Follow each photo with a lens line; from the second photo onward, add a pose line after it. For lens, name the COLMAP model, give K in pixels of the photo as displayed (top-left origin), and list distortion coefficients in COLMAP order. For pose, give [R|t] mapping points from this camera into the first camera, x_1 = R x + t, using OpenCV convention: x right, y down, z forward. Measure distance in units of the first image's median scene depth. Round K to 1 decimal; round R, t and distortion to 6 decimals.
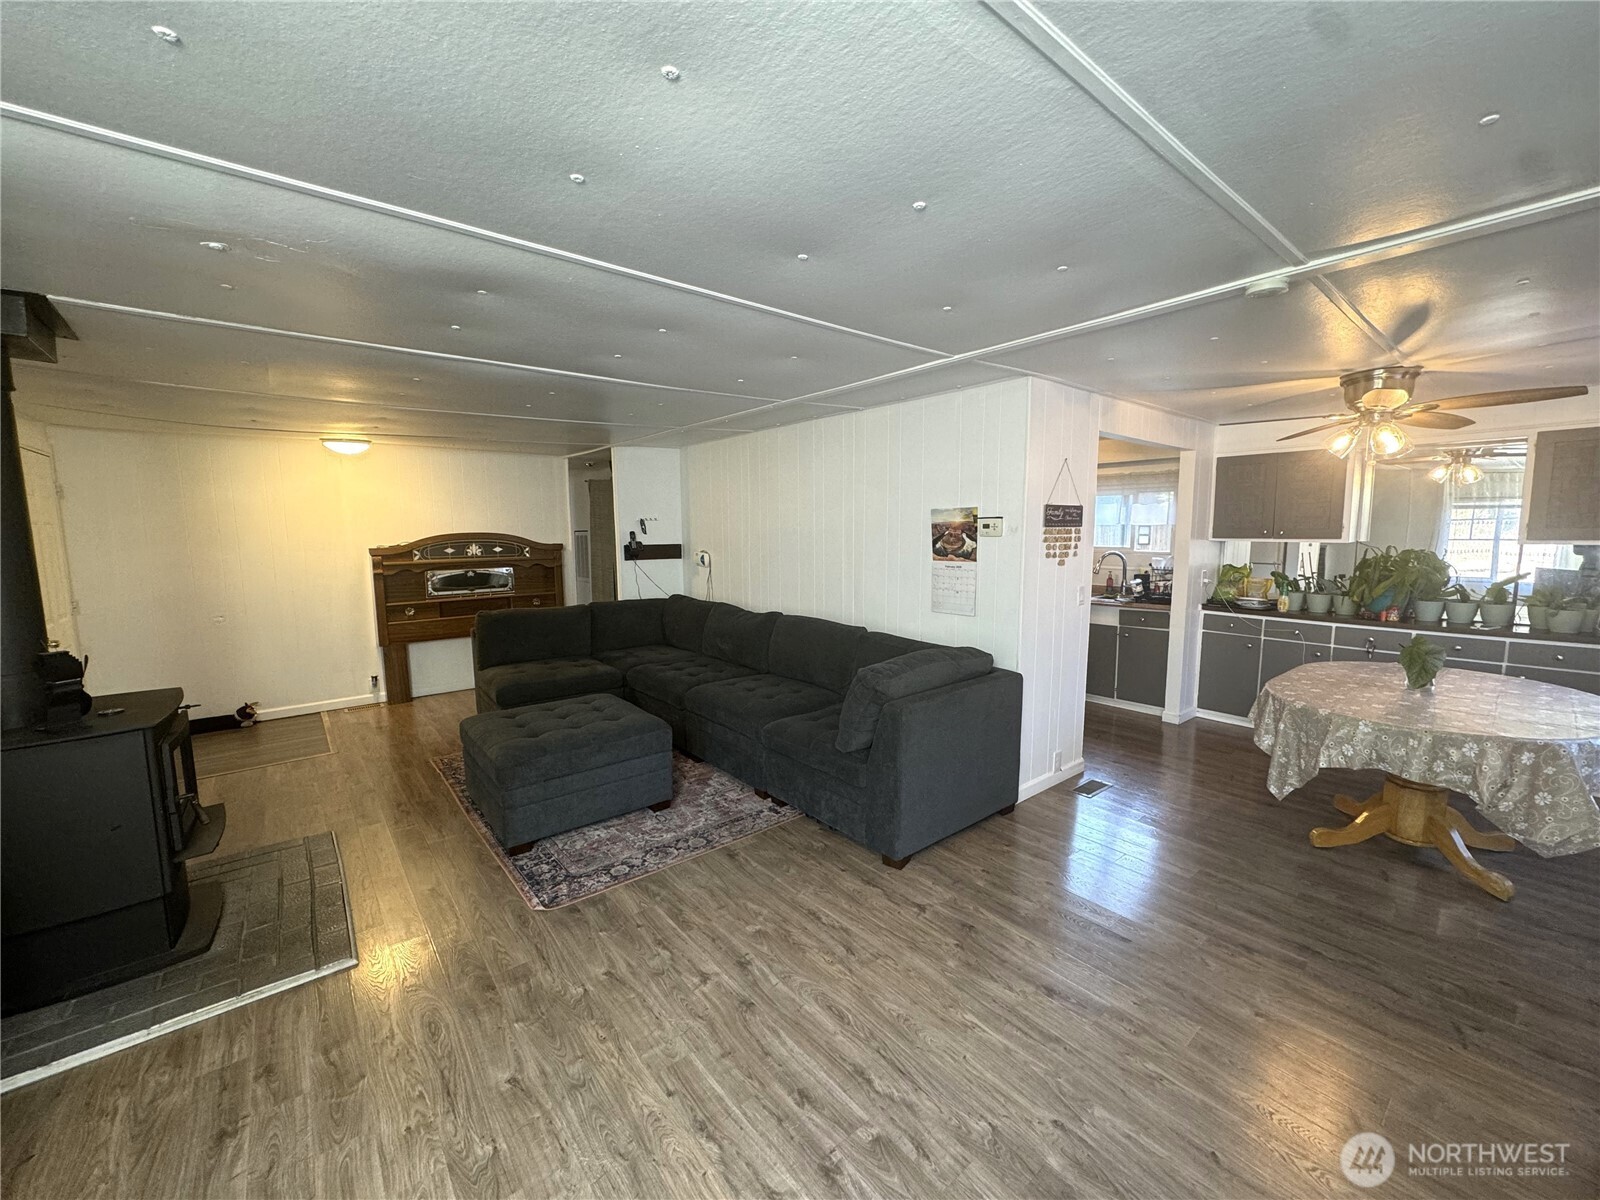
lens RADIAL K [[638.3, 0, 798.0], [0, 638.3, 598.8], [0, 0, 1]] dist [-0.004058, 0.000697]
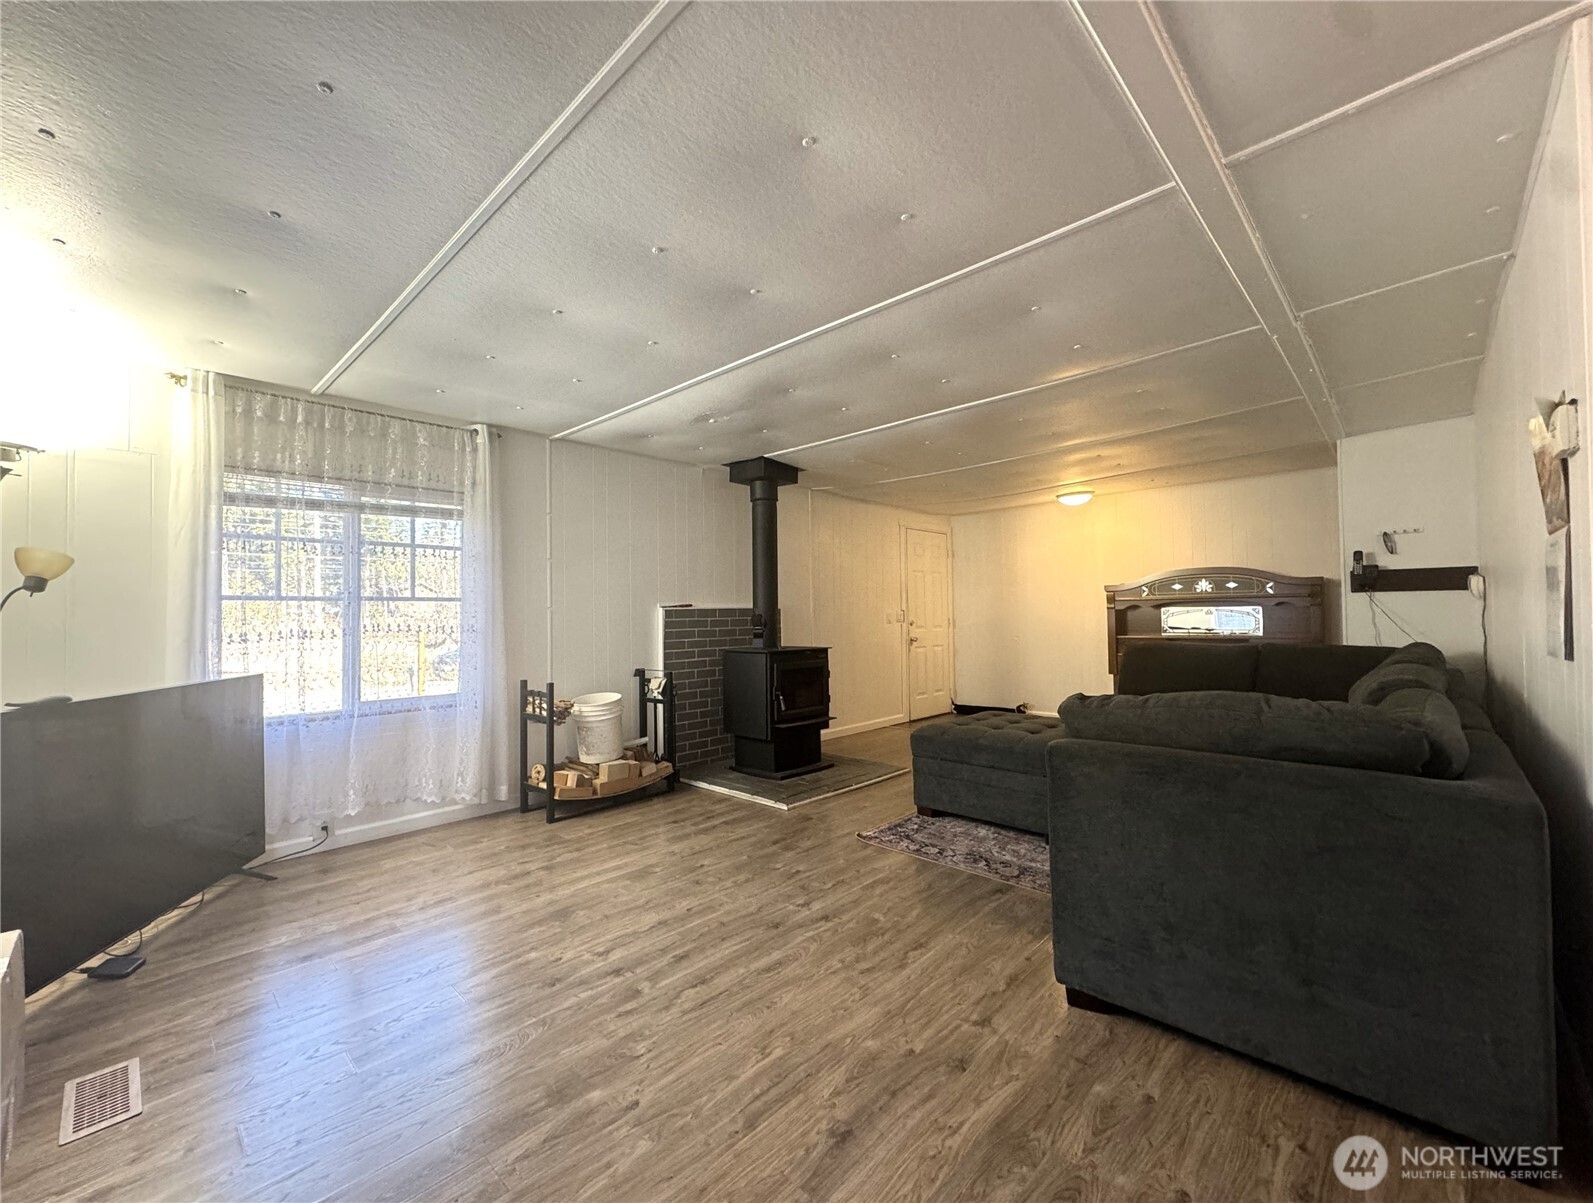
lens RADIAL K [[655.2, 0, 787.5], [0, 655.2, 602.2], [0, 0, 1]] dist [0.000285, 0.000215]
pose [[0.117647, -0.009637, -0.993009, 0.975205], [-0.097522, 0.995007, -0.021210, 0.071432], [0.988255, 0.099336, 0.116120, 0.732377]]
